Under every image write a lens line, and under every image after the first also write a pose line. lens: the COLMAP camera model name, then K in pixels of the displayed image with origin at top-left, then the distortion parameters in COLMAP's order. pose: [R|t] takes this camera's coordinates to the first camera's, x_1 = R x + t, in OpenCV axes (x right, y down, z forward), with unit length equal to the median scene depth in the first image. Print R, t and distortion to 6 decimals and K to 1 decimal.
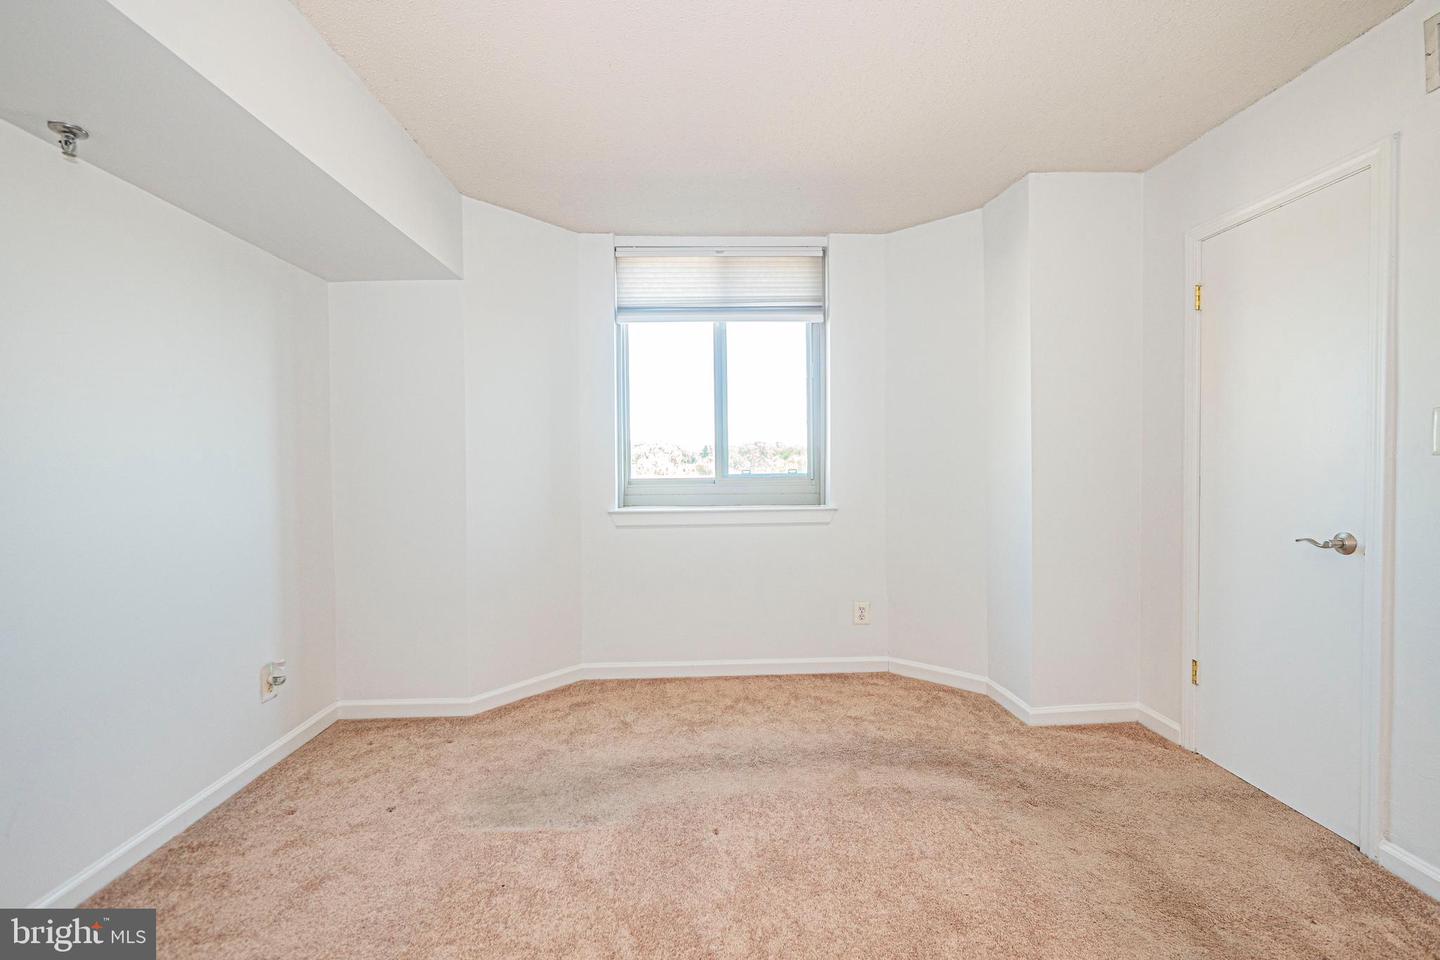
lens RADIAL K [[610.3, 0, 719.9], [0, 610.3, 473.6], [0, 0, 1]] dist [-0.004565, 0.000940]
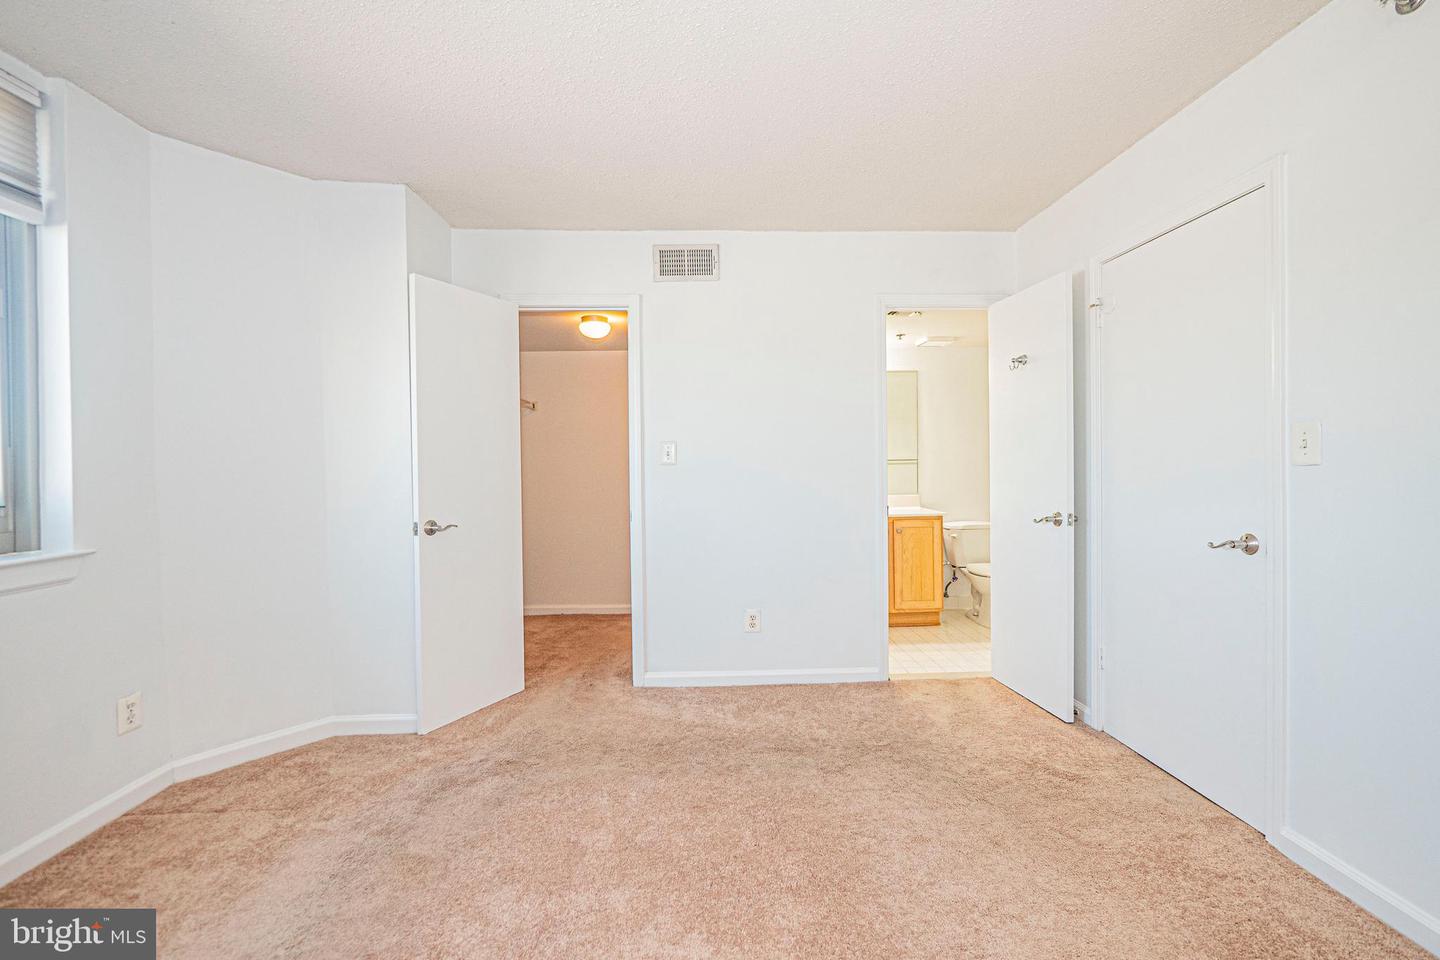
lens RADIAL K [[610.3, 0, 722.0], [0, 610.3, 472.0], [0, 0, 1]] dist [-0.004565, 0.000940]
pose [[-0.005870, -0.002069, 0.999981, -0.470049], [0.025824, 0.999664, 0.002220, -0.006400], [-0.999649, 0.025837, -0.005815, 0.459361]]
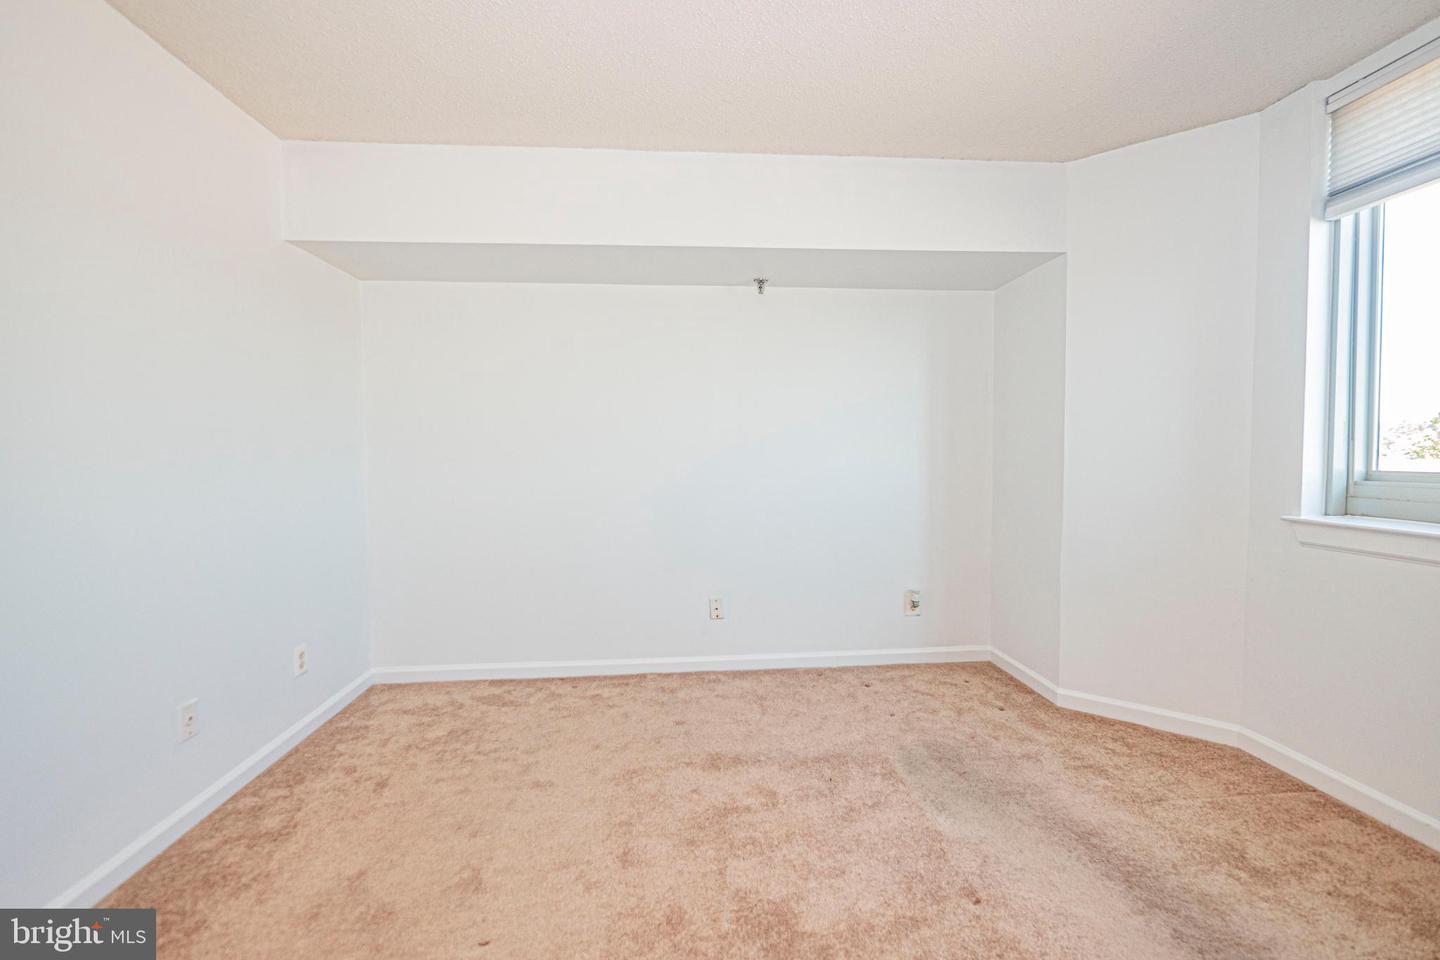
lens RADIAL K [[610.3, 0, 725.4], [0, 610.3, 476.2], [0, 0, 1]] dist [-0.004565, 0.000940]
pose [[0.047250, 0.049906, -0.997636, 0.513554], [-0.011135, 0.998715, 0.049433, -0.009915], [0.998821, 0.008773, 0.047745, 0.421596]]
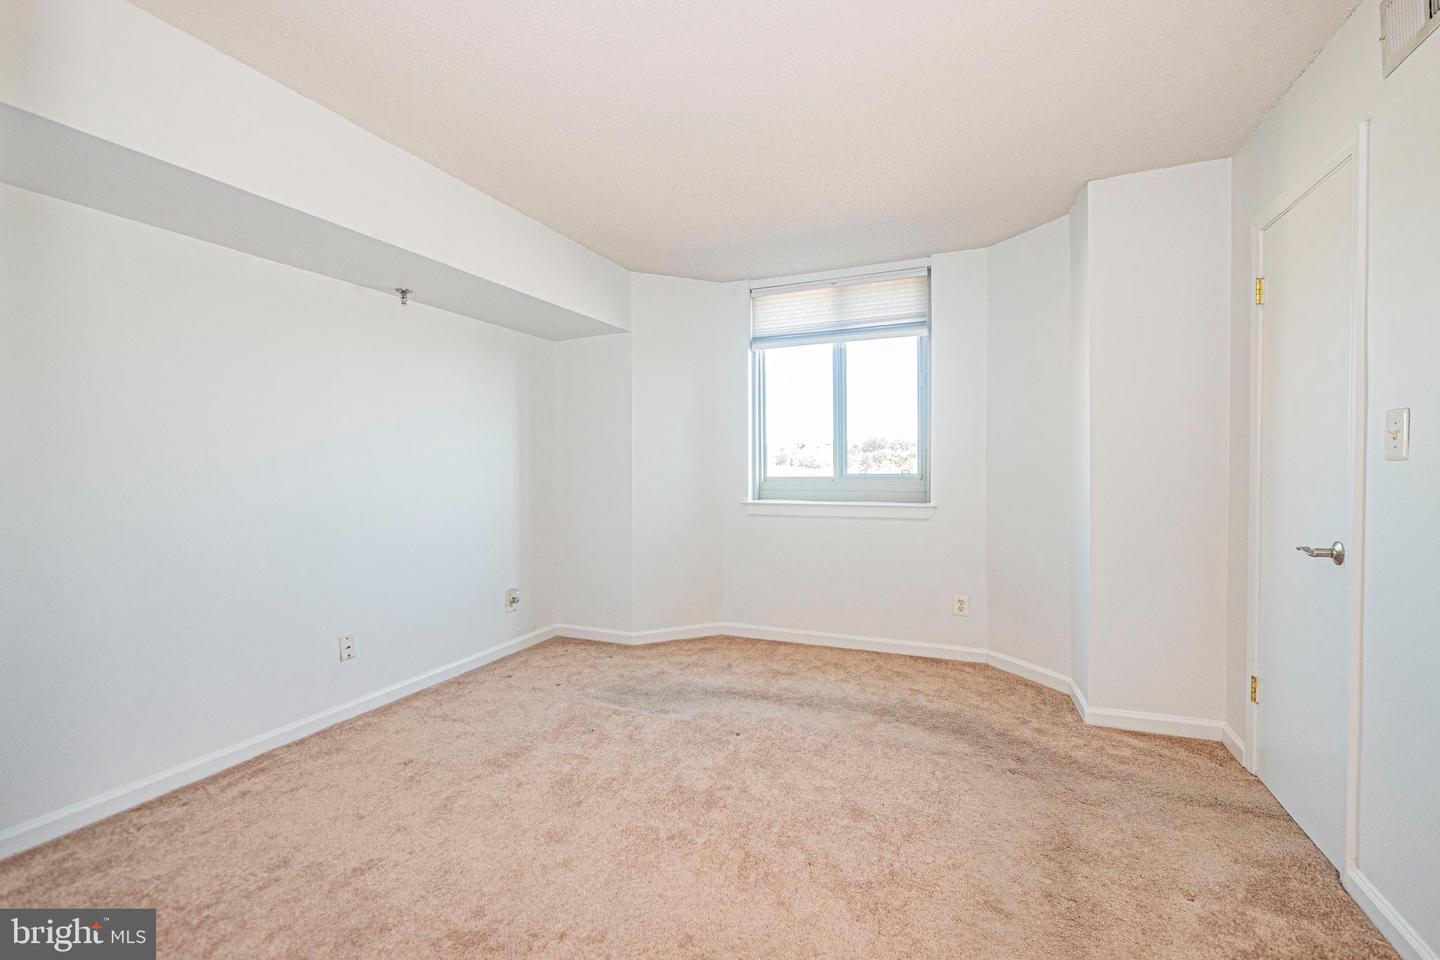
lens RADIAL K [[610.3, 0, 722.3], [0, 610.3, 472.9], [0, 0, 1]] dist [-0.004565, 0.000940]
pose [[0.903435, 0.011346, -0.428574, 0.366473], [-0.011550, 0.999931, 0.002125, -0.000703], [0.428569, 0.003030, 0.903504, -0.170846]]
